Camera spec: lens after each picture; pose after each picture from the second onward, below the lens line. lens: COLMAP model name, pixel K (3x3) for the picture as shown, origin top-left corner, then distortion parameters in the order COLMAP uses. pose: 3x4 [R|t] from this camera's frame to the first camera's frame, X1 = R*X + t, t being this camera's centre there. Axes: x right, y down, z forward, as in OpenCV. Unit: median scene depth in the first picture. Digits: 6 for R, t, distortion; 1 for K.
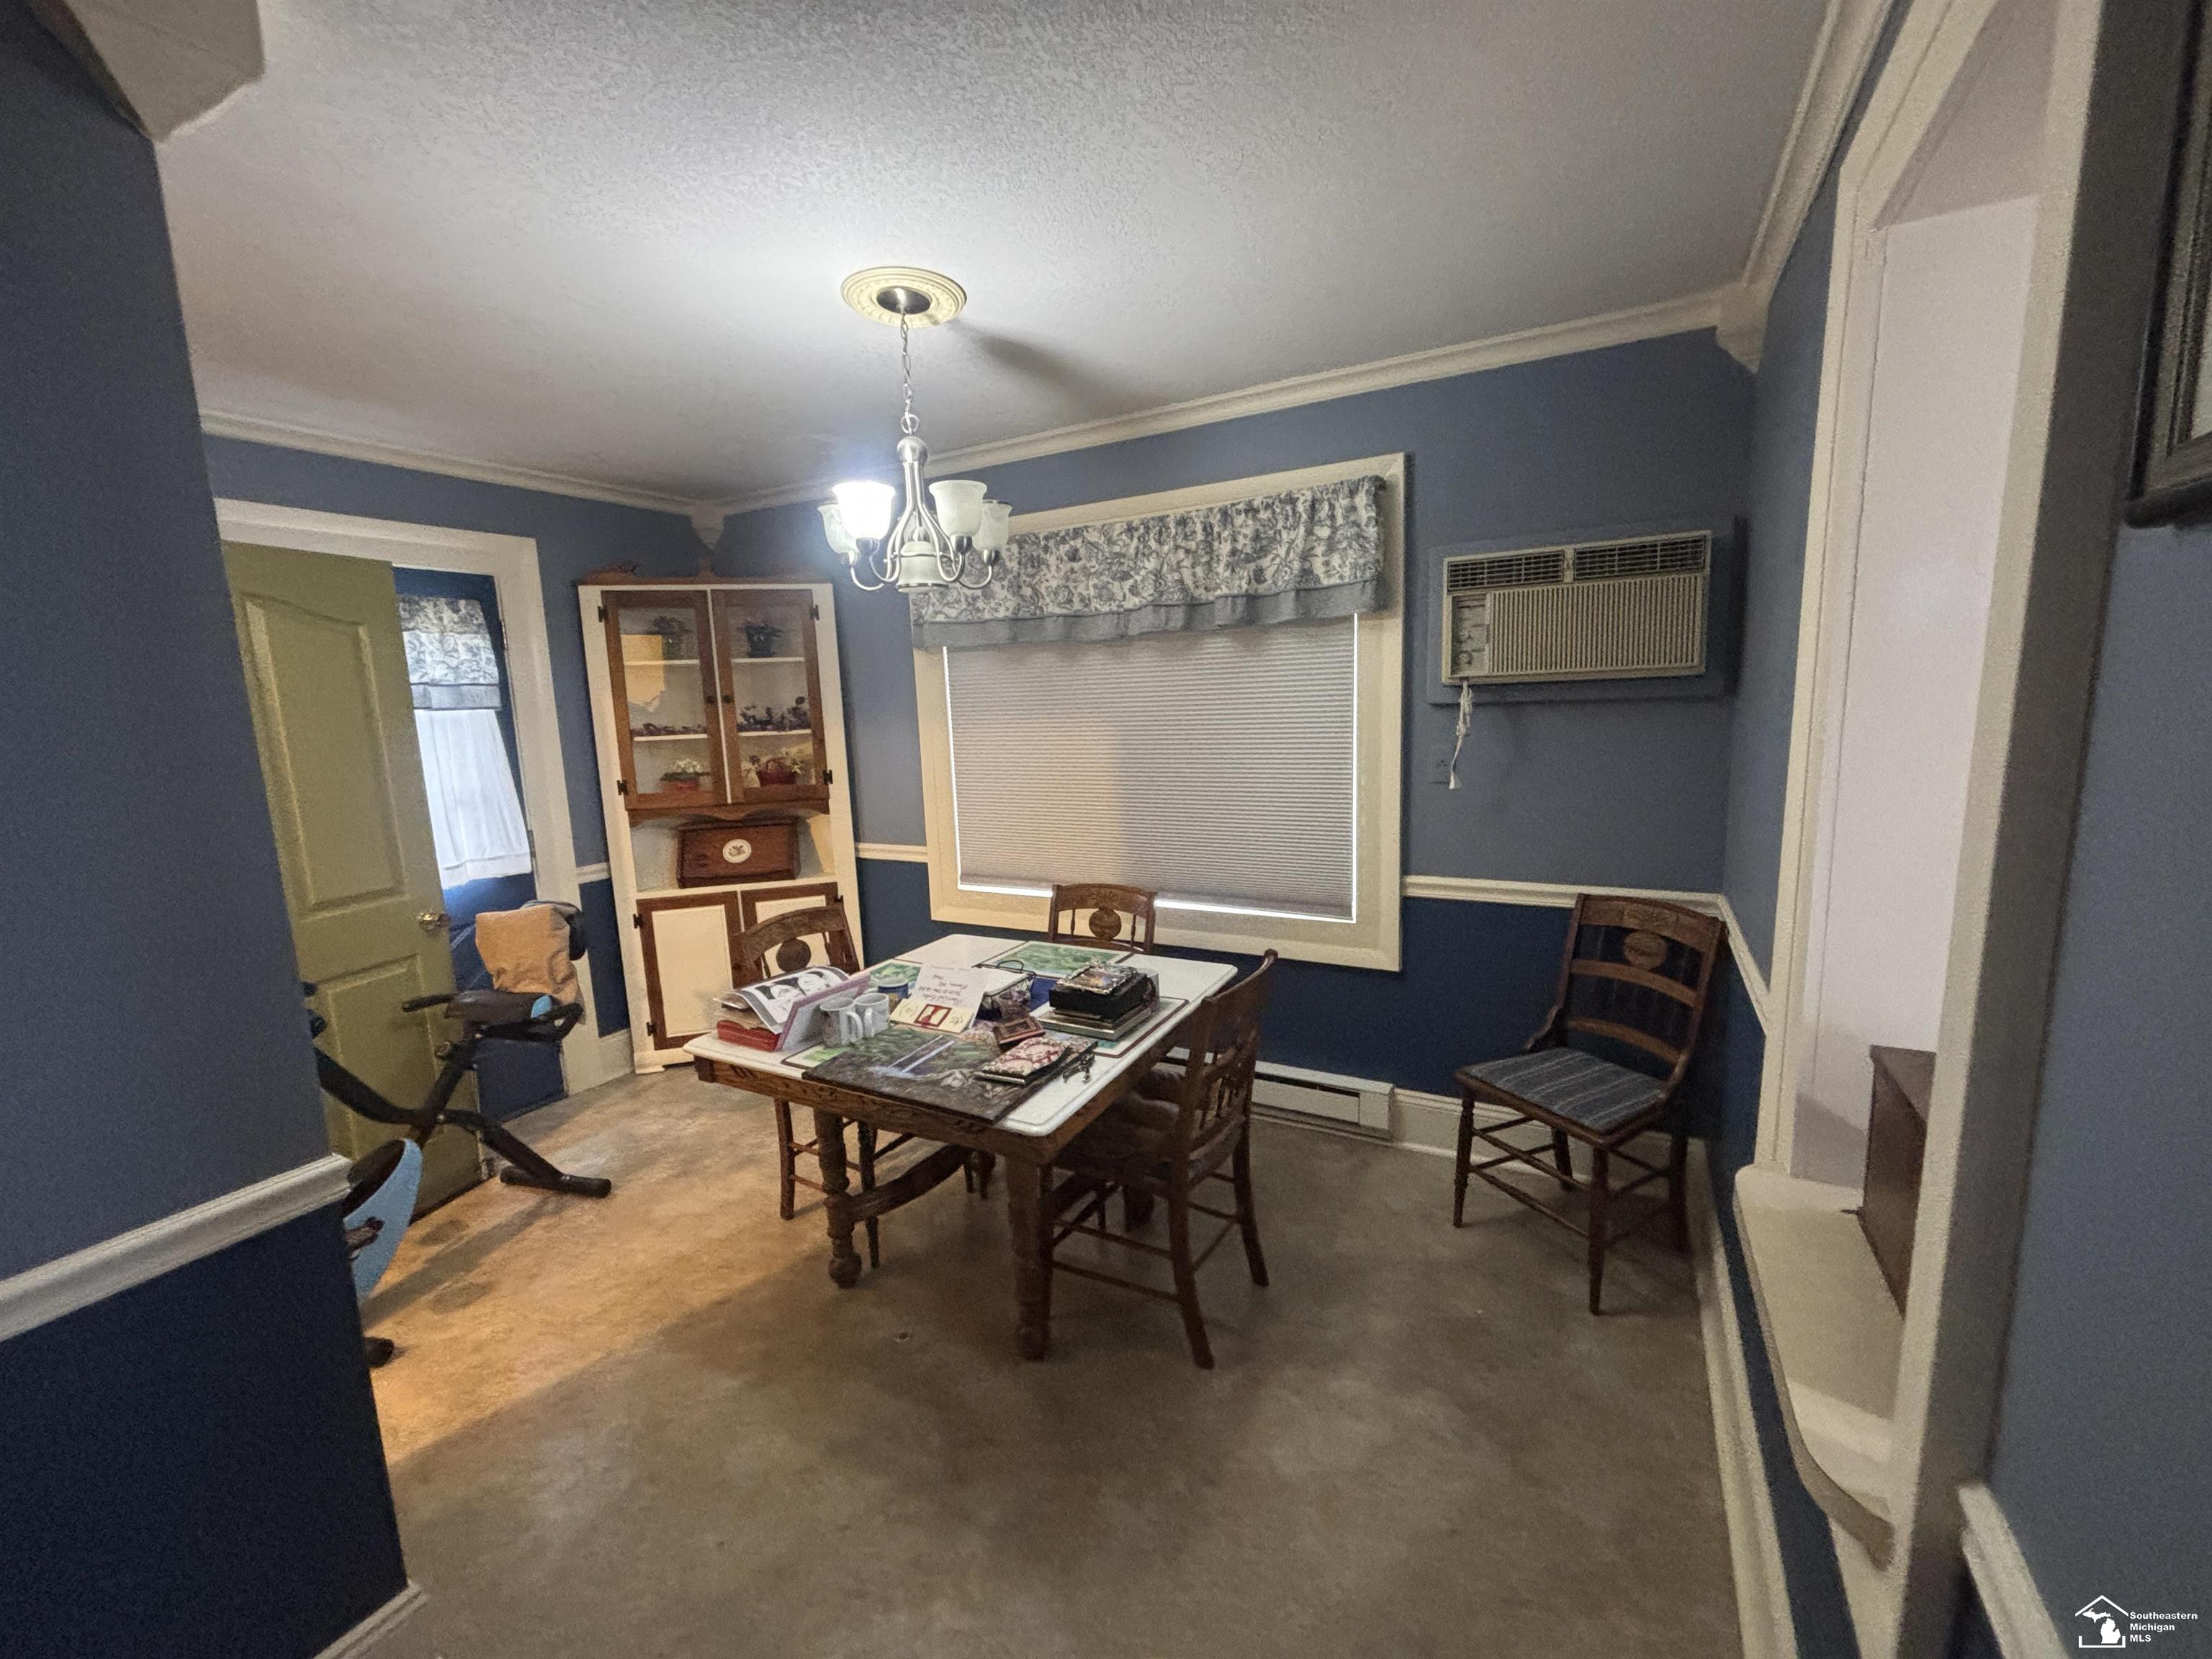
lens RADIAL K [[894.1, 0, 1106.0], [0, 894.1, 829.5], [0, 0, 1]] dist [0.000636, -0.000192]
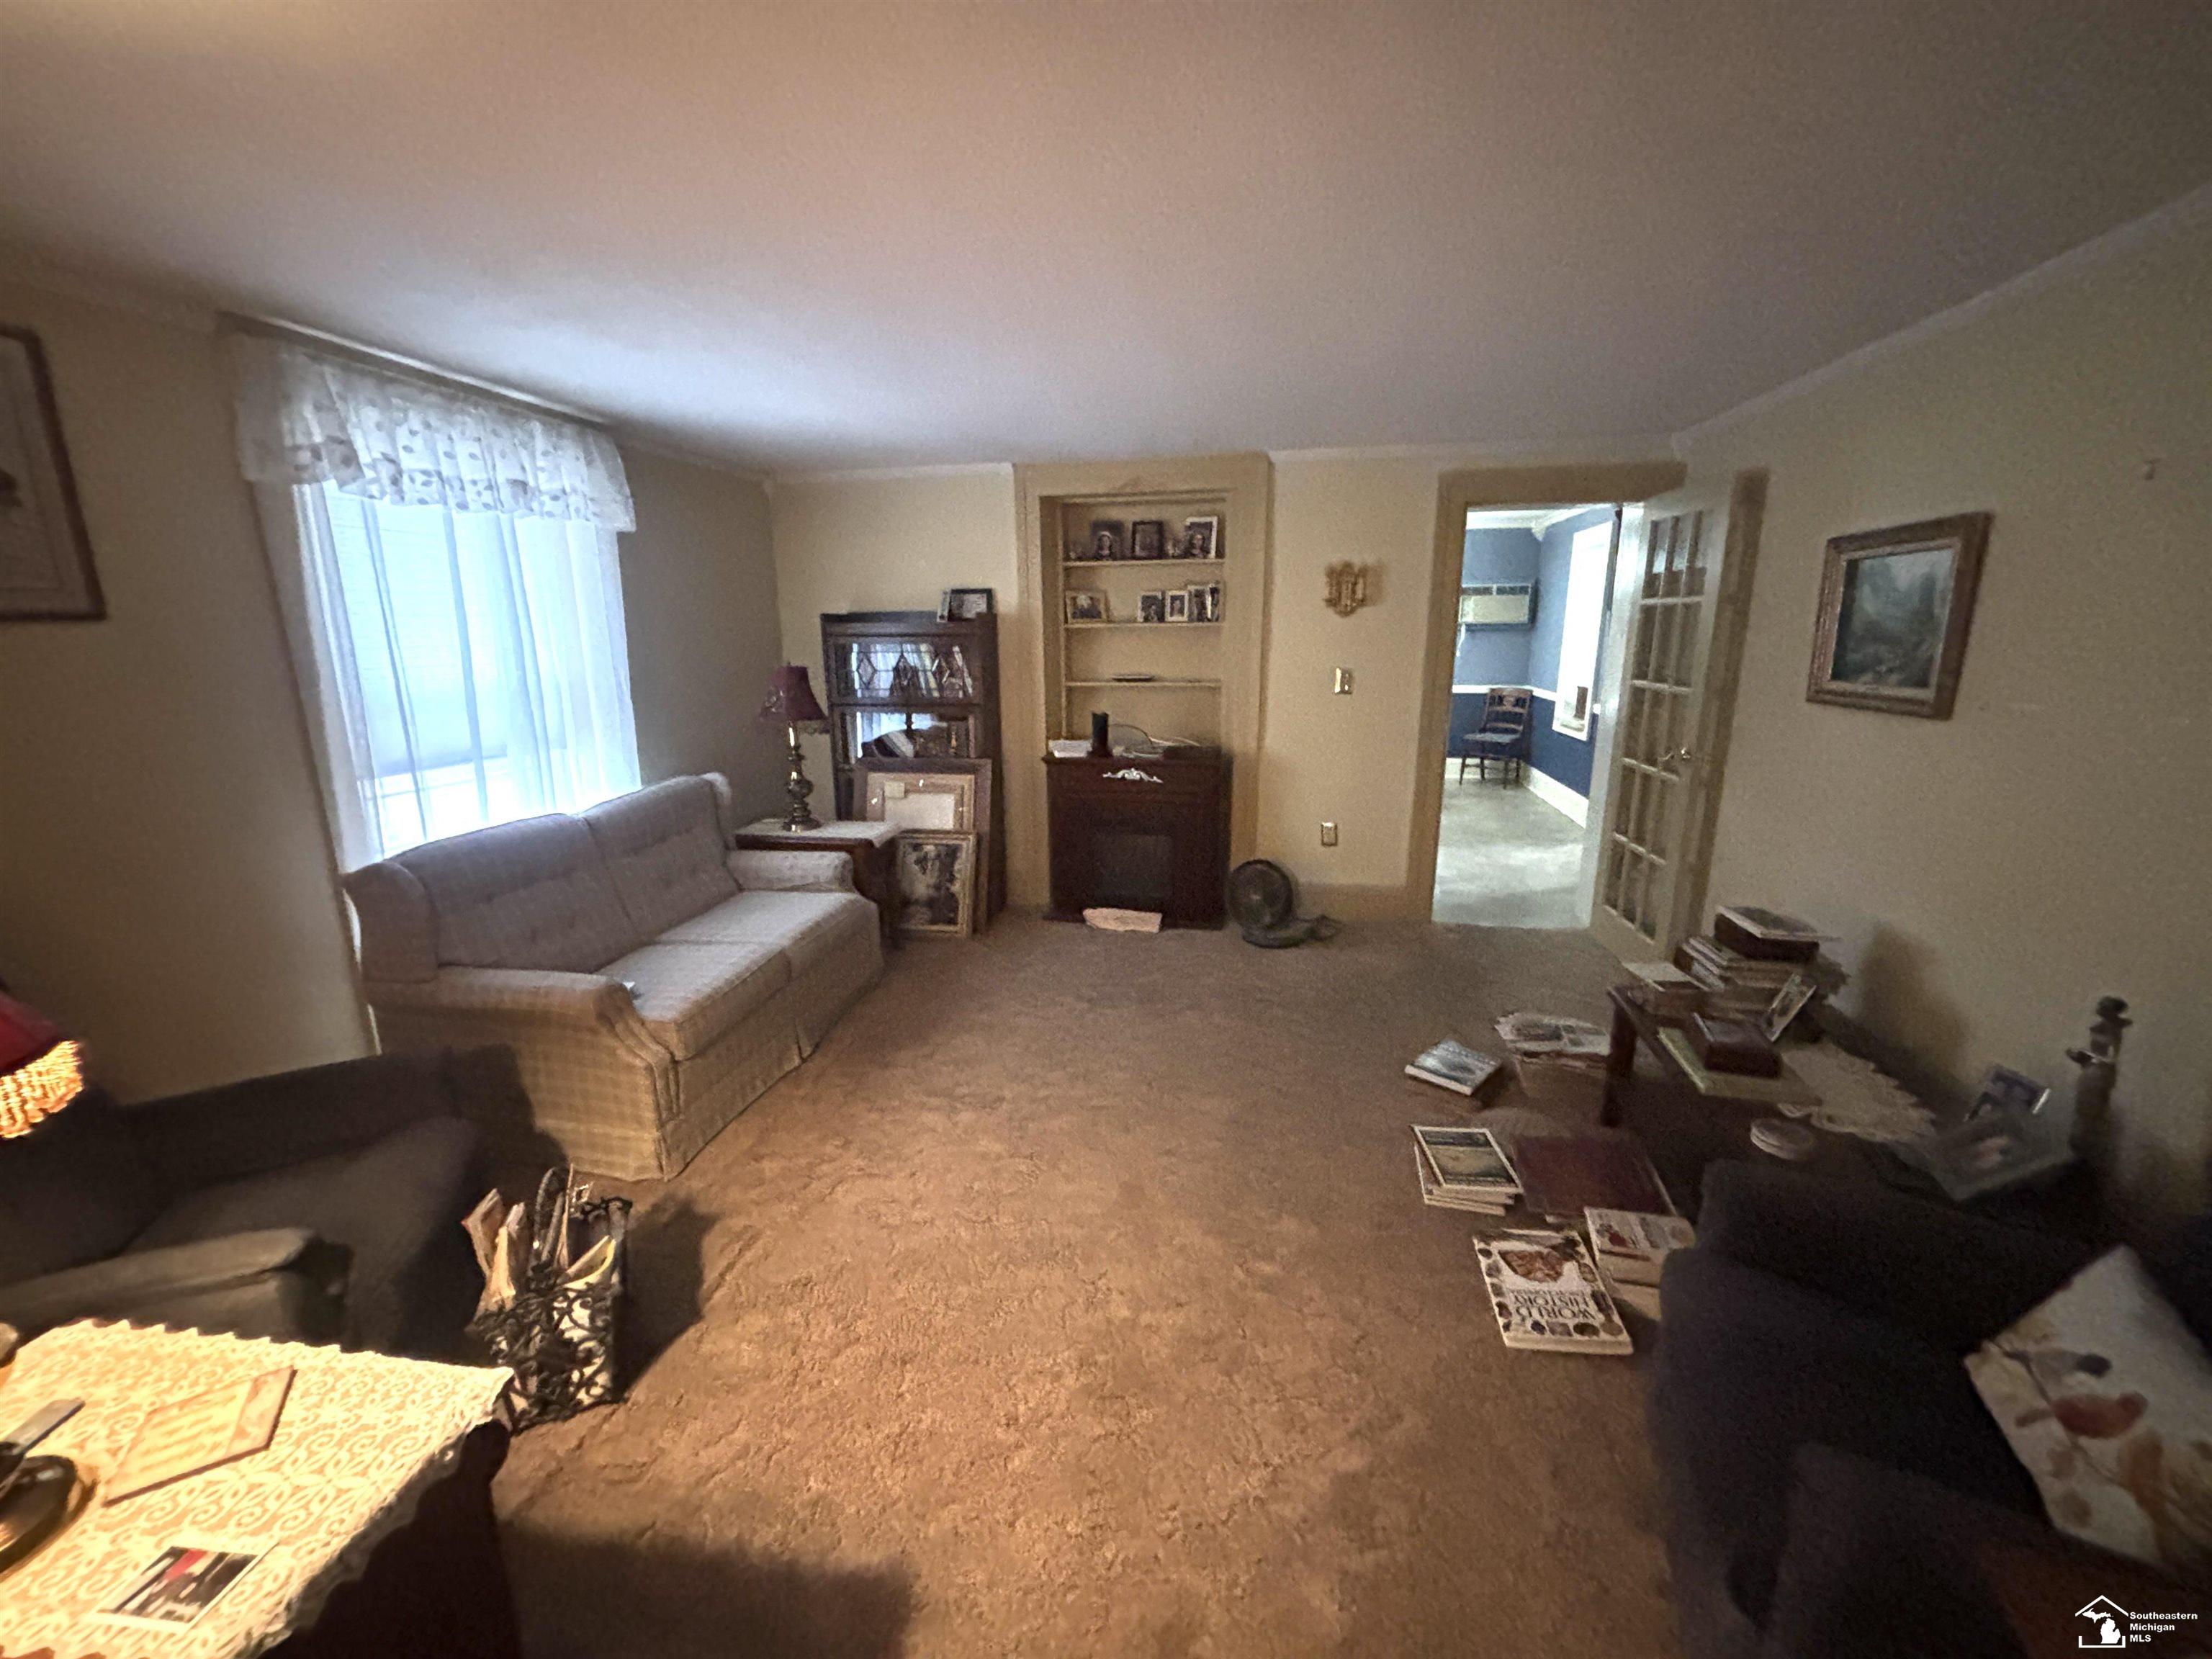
lens RADIAL K [[894.1, 0, 1106.0], [0, 894.1, 829.5], [0, 0, 1]] dist [0.000636, -0.000192]
pose [[0.946678, -0.038873, 0.319827, -2.133287], [0.016240, 0.997190, 0.073132, 0.368241], [-0.321772, -0.064039, 0.944649, -1.930689]]
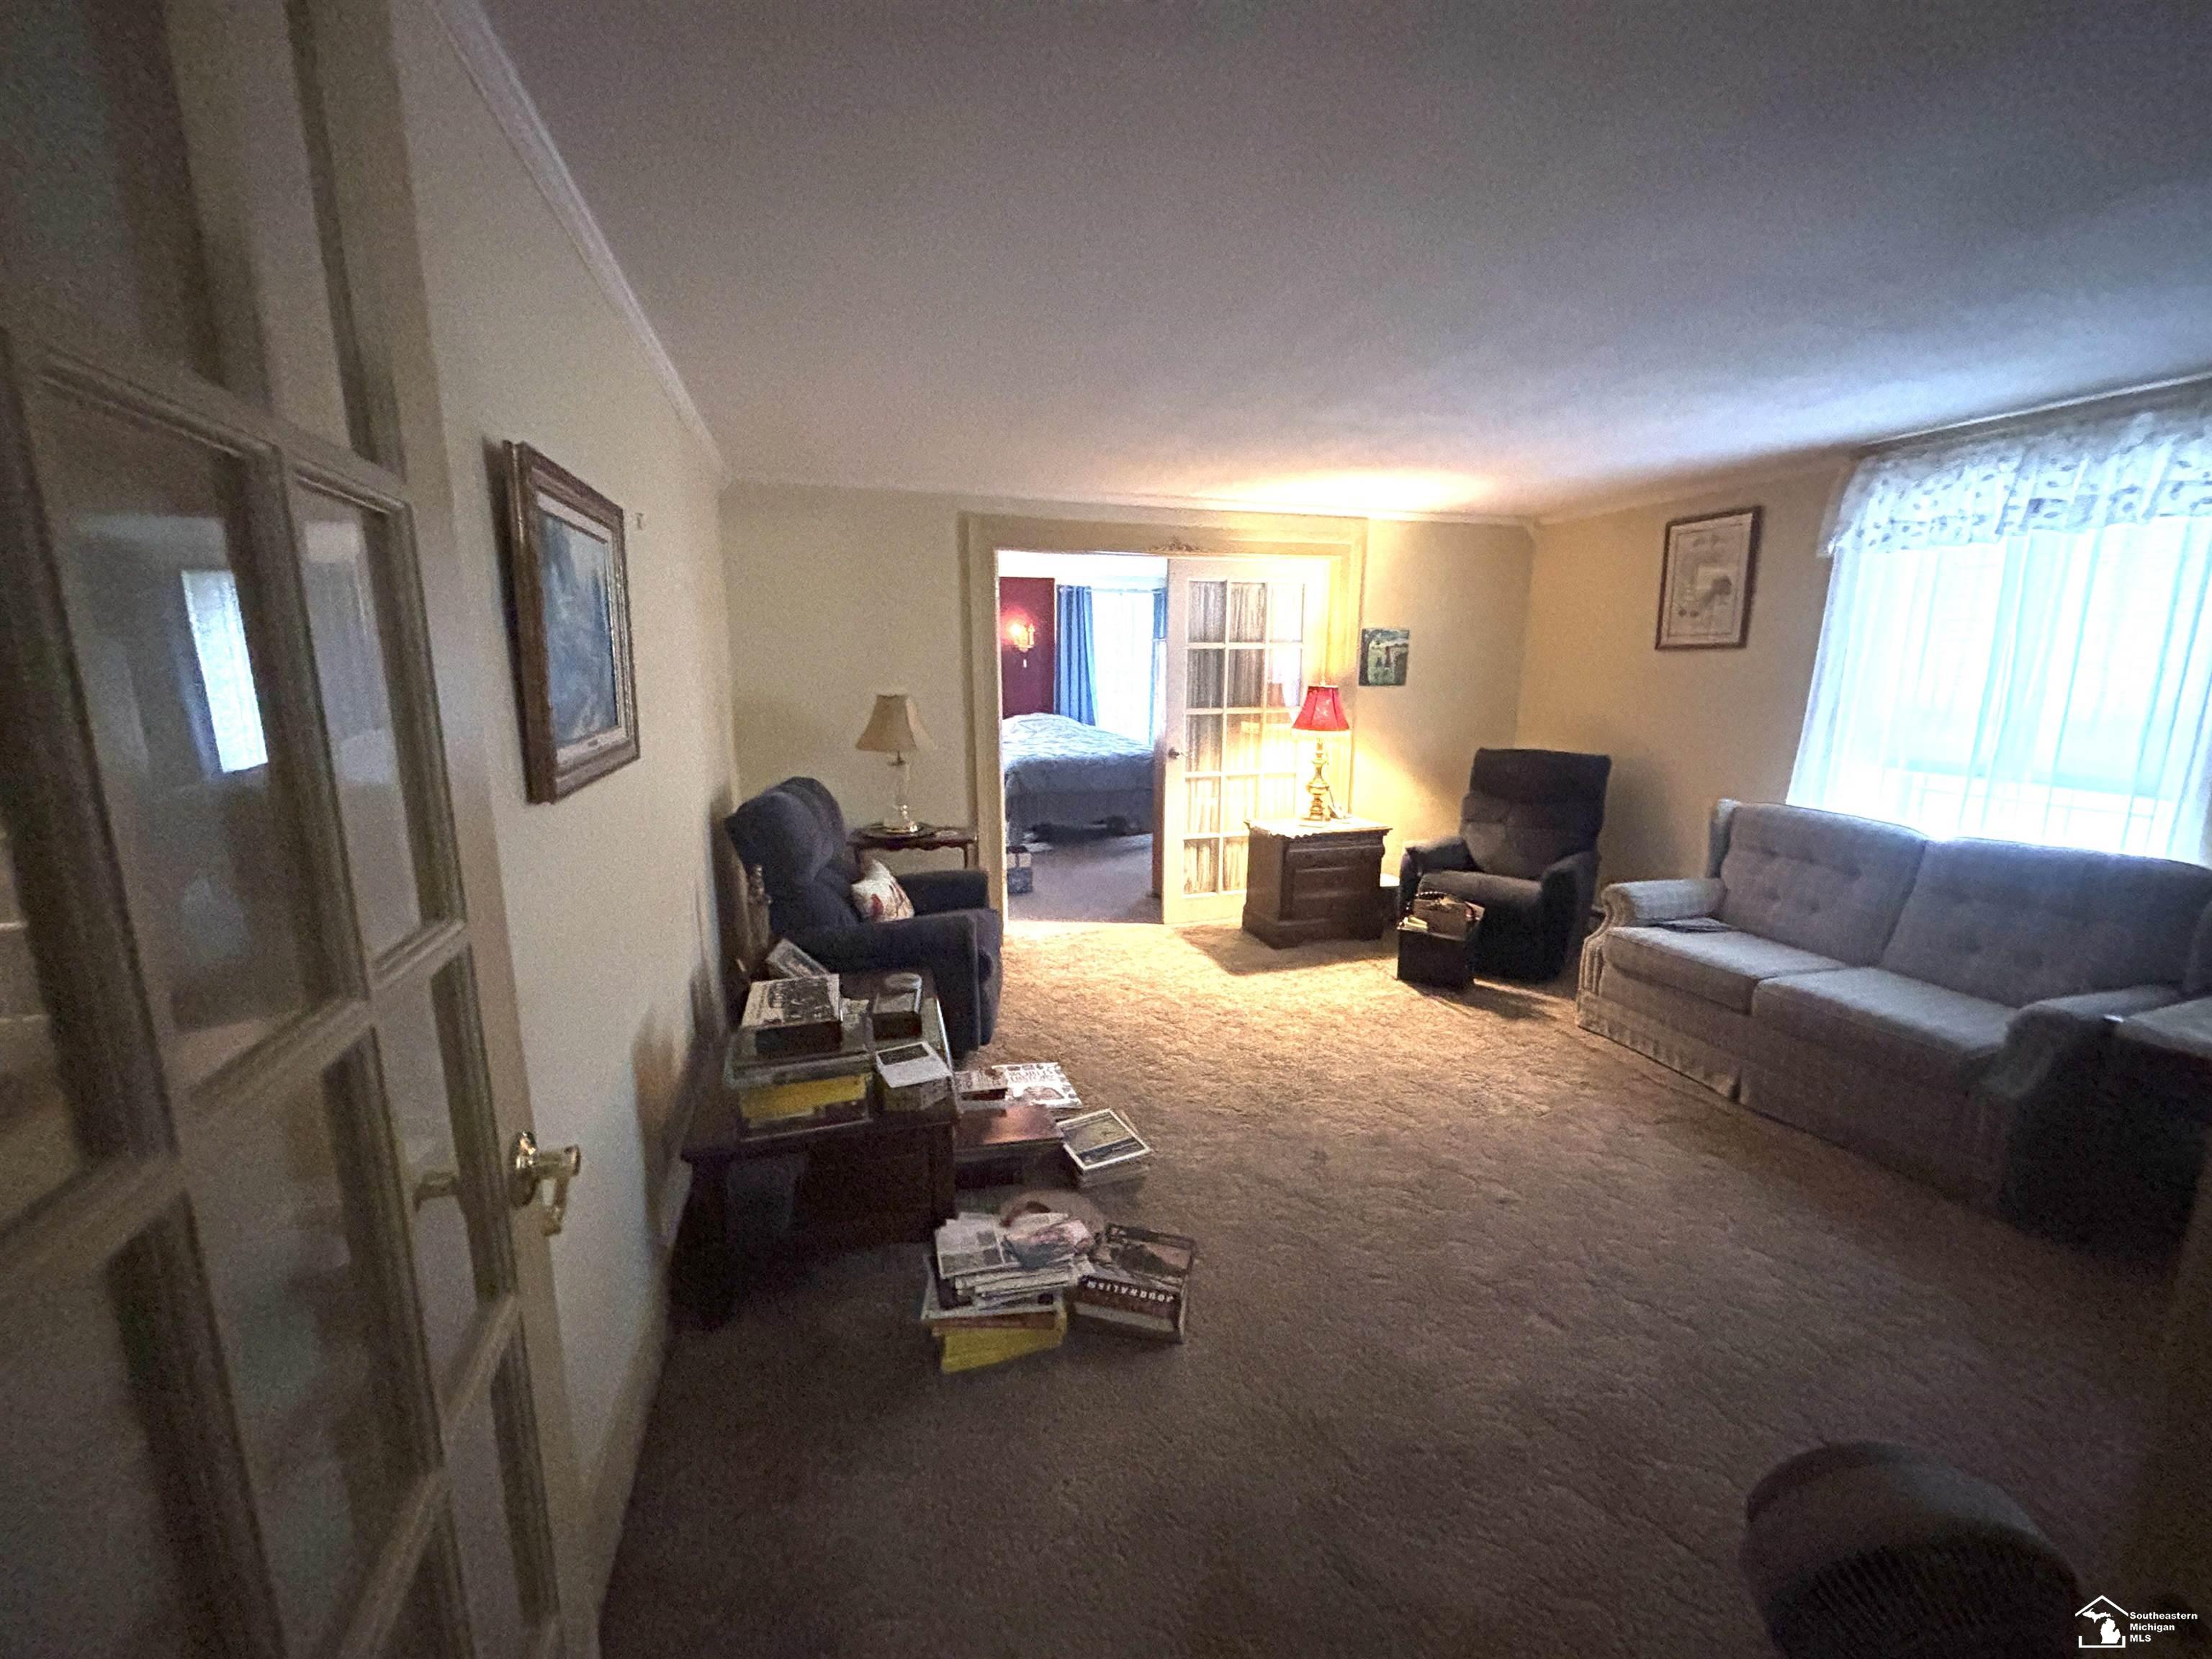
lens RADIAL K [[894.1, 0, 1106.0], [0, 894.1, 829.5], [0, 0, 1]] dist [0.000636, -0.000192]
pose [[-0.684511, 0.171629, -0.708511, 2.522559], [-0.078997, 0.948705, 0.306134, -0.448768], [0.724709, 0.265523, -0.635841, 2.742260]]
